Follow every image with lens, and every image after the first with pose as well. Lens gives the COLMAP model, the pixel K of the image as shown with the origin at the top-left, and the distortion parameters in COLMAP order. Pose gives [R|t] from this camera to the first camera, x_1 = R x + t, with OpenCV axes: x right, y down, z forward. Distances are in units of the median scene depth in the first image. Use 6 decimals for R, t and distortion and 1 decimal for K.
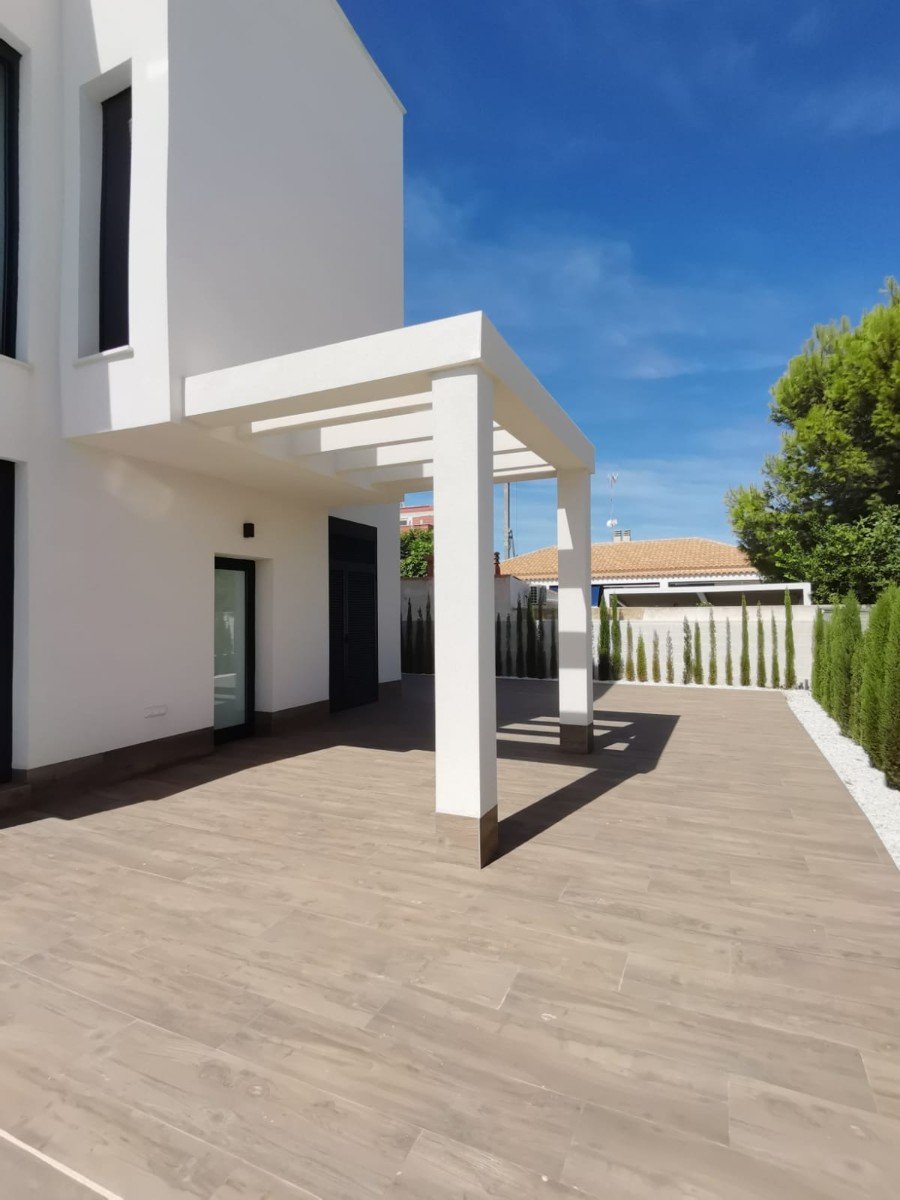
lens RADIAL K [[586.1, 0, 453.1], [0, 586.1, 607.4], [0, 0, 1]] dist [0.096538, -0.082271]
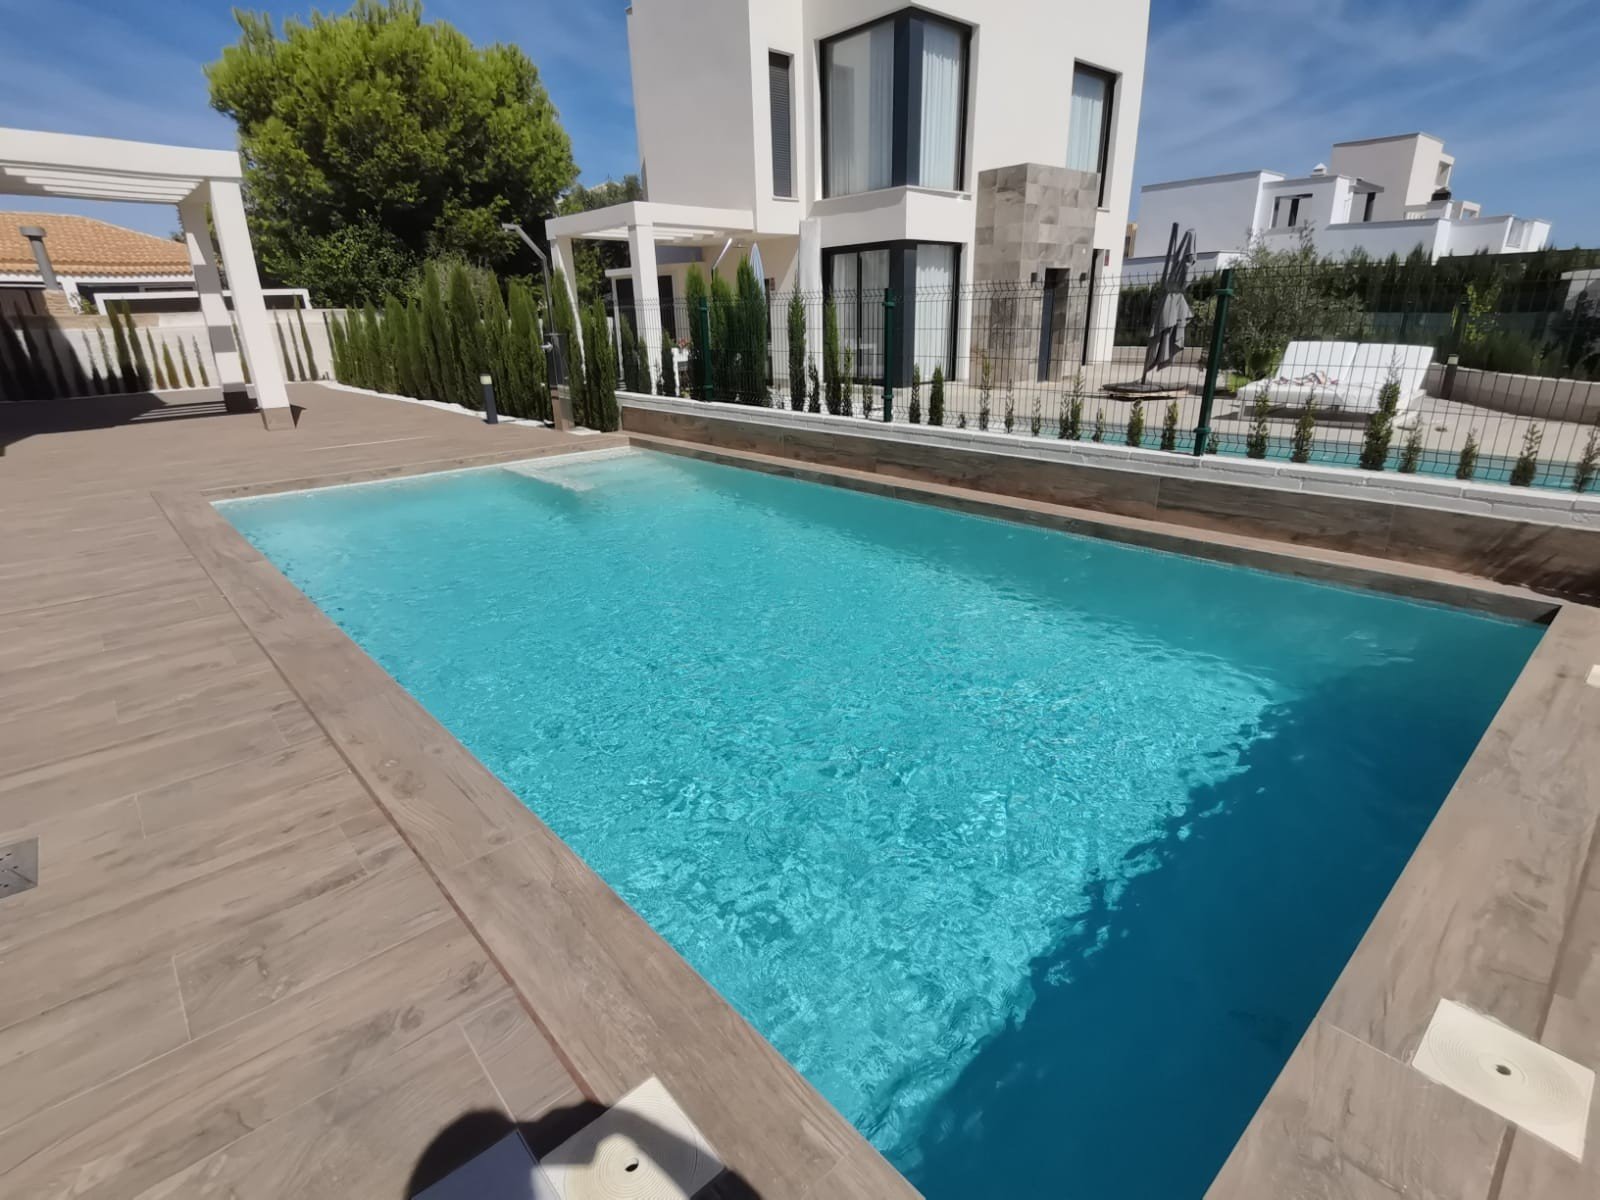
lens RADIAL K [[781.4, 0, 797.5], [0, 781.4, 608.3], [0, 0, 1]] dist [0.096538, -0.082271]
pose [[0.399206, -0.320249, 0.859113, -0.587613], [0.013247, 0.938932, 0.343847, 0.018255], [-0.916766, -0.125885, 0.379069, -0.579289]]
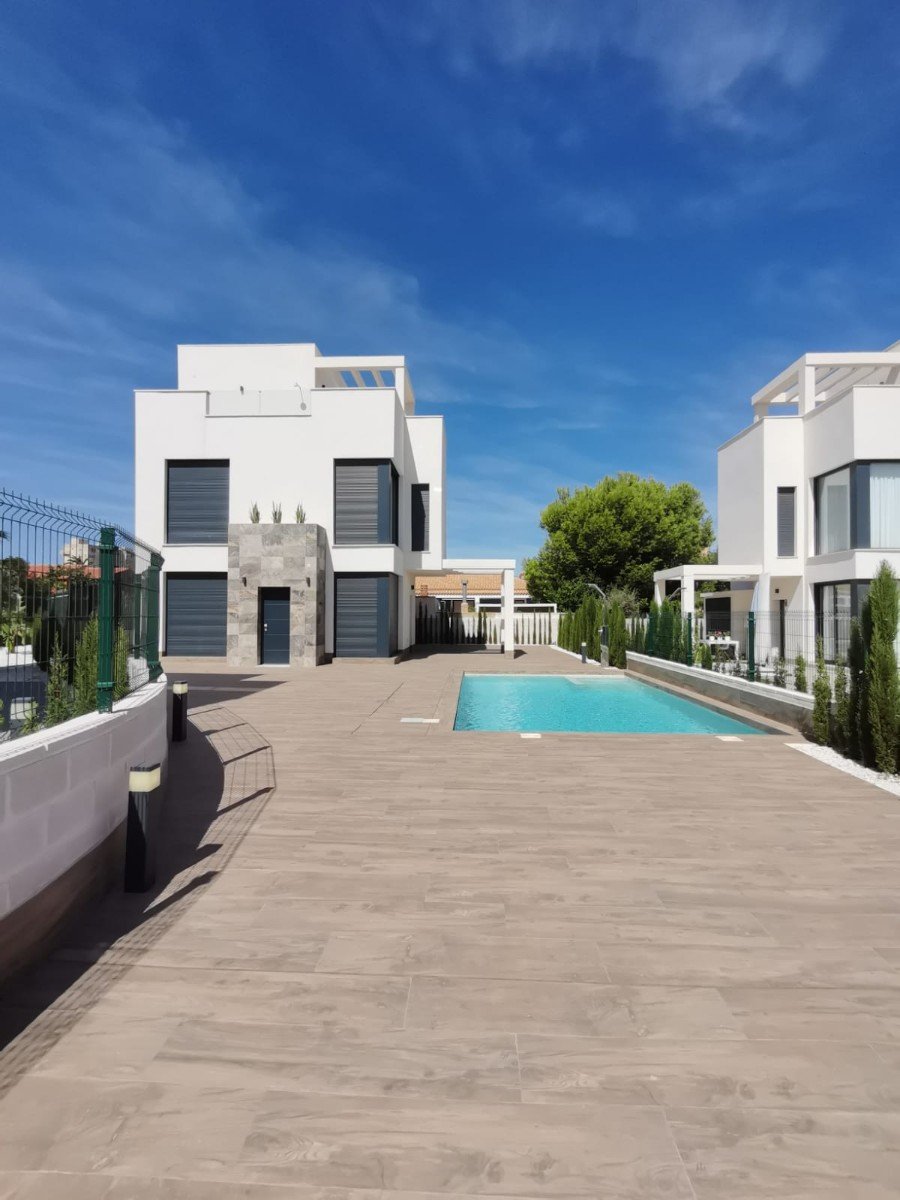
lens RADIAL K [[595.9, 0, 445.5], [0, 595.9, 600.7], [0, 0, 1]] dist [0.027549, -0.000064]
pose [[0.929951, 0.020316, 0.367122, -0.753261], [-0.013036, 0.999666, -0.022300, 0.008797], [-0.367453, 0.015952, 0.929905, -1.150237]]
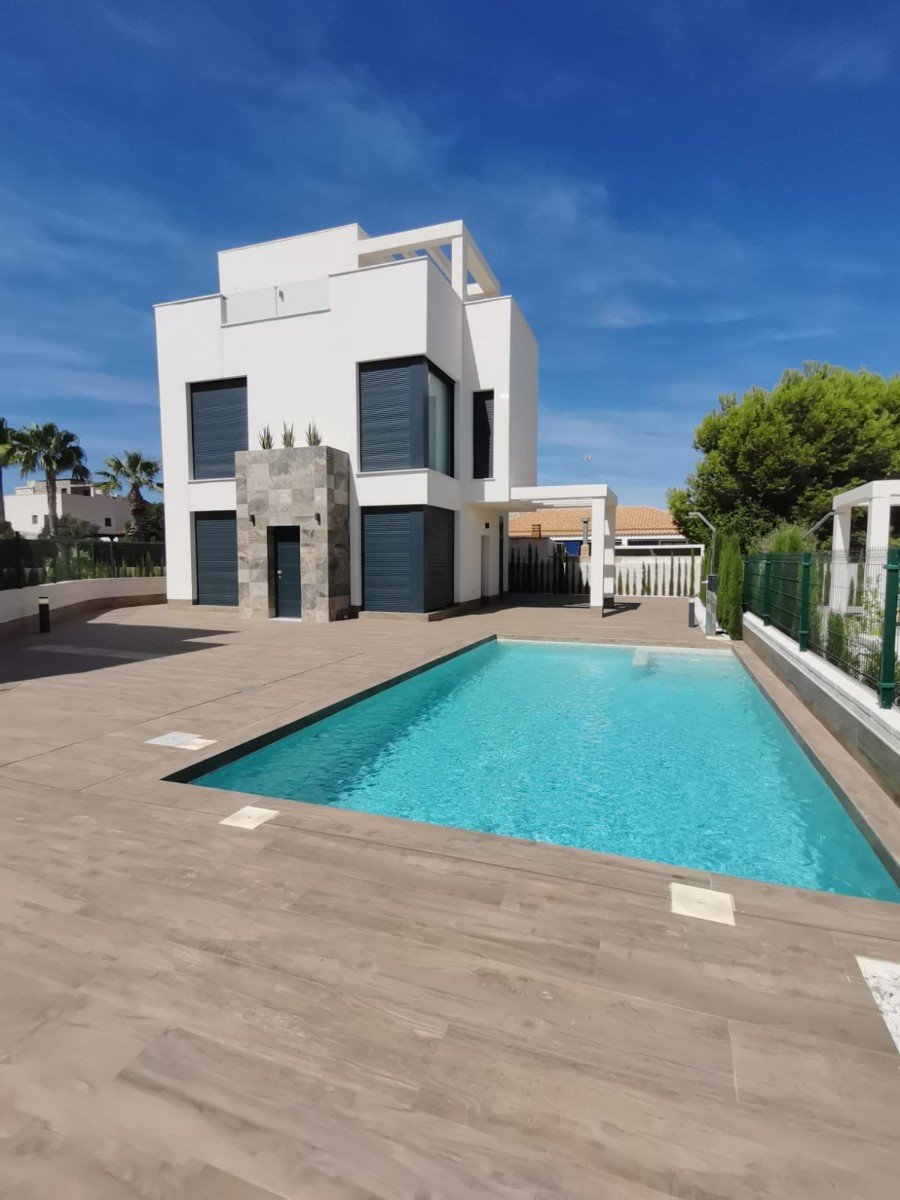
lens RADIAL K [[595.9, 0, 445.5], [0, 595.9, 600.7], [0, 0, 1]] dist [0.027549, -0.000064]
pose [[0.997360, 0.004433, 0.072477, -0.395901], [-0.009753, 0.997269, 0.073211, 0.007882], [-0.071954, -0.073724, 0.994679, -0.909022]]
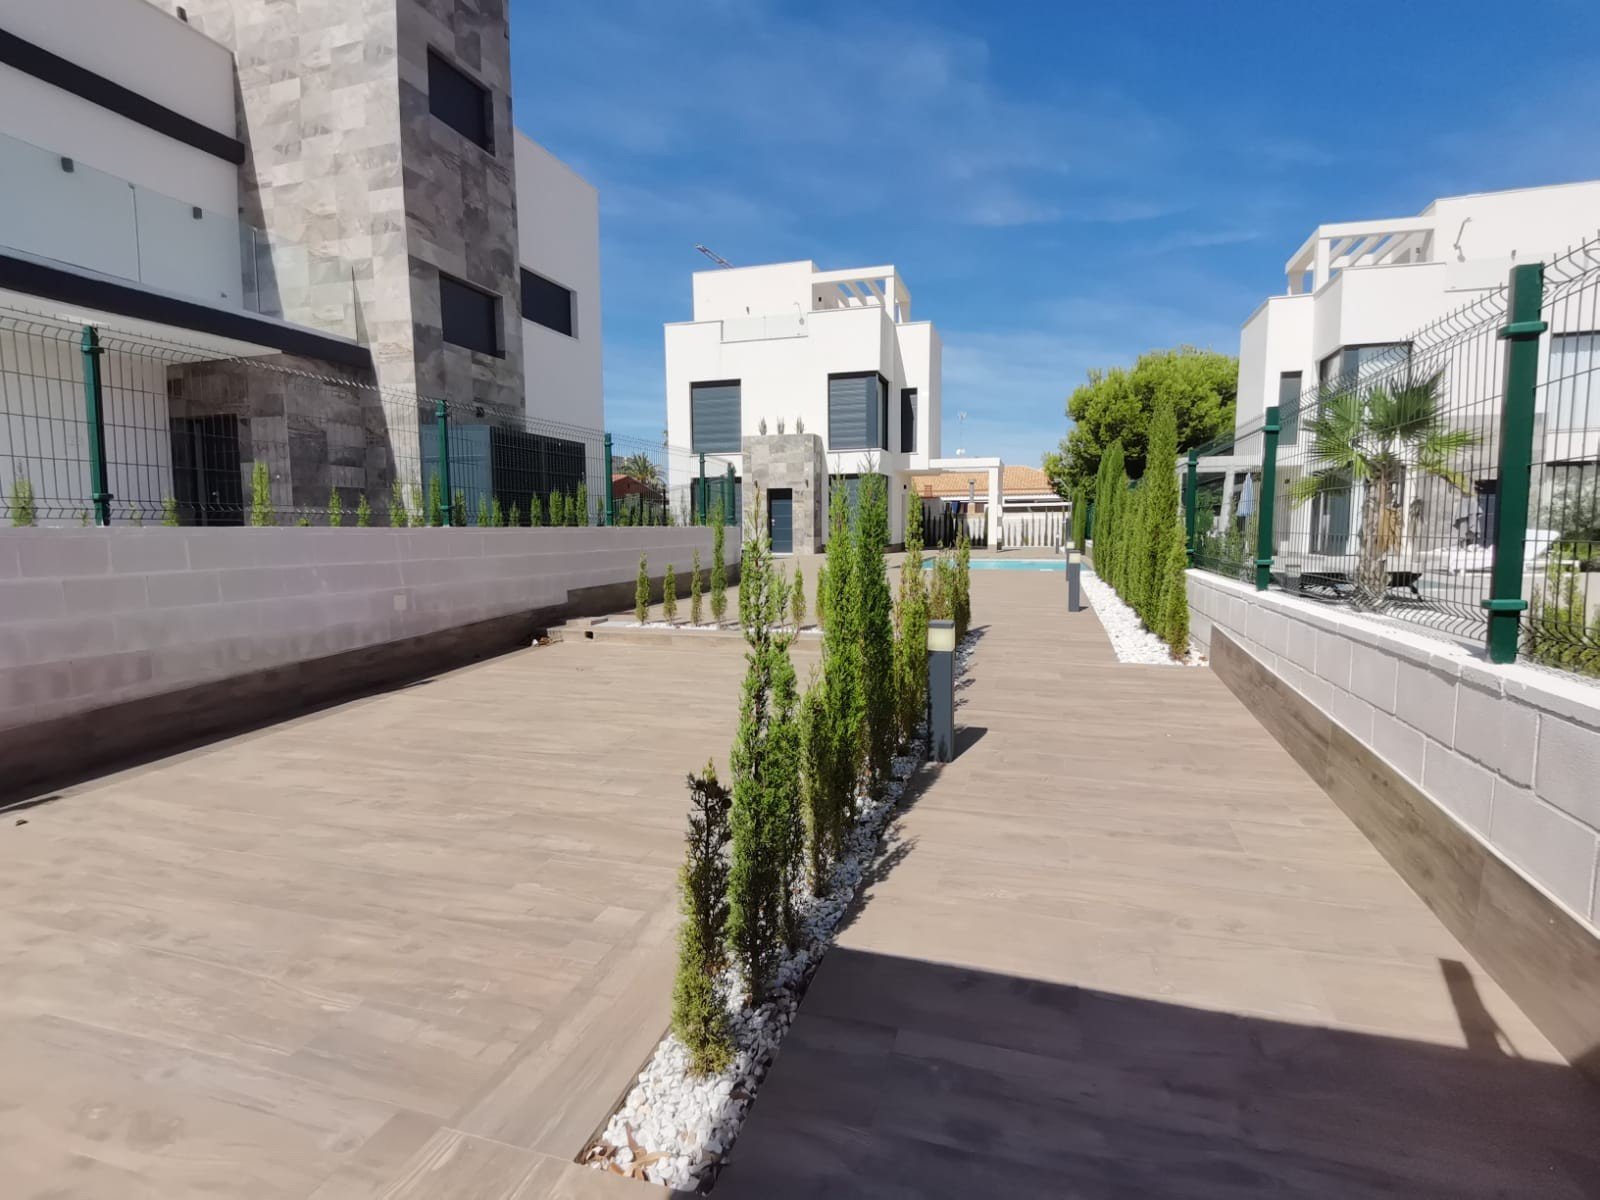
lens RADIAL K [[794.5, 0, 800.0], [0, 794.5, 600.0], [0, 0, 1]] dist [0.027549, -0.000064]
pose [[0.991647, -0.008064, 0.128728, -0.843261], [-0.003772, 0.995804, 0.091438, 0.056845], [-0.128925, -0.091160, 0.987455, -1.918708]]
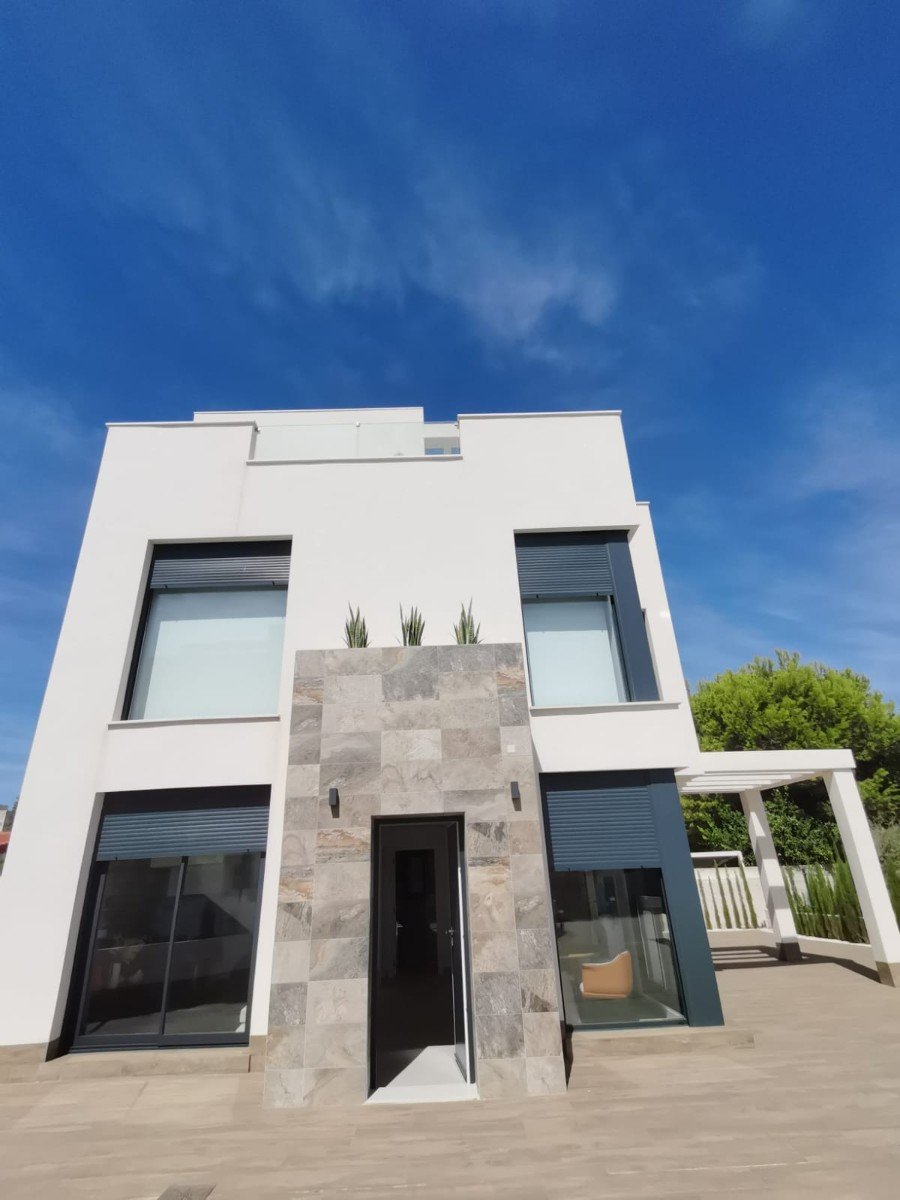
lens RADIAL K [[595.9, 0, 445.5], [0, 595.9, 600.7], [0, 0, 1]] dist [0.027549, -0.000064]
pose [[0.908104, 0.149955, 0.390974, -0.811340], [0.028683, 0.909212, -0.415343, -0.003537], [-0.417761, 0.388389, 0.821358, -0.228530]]
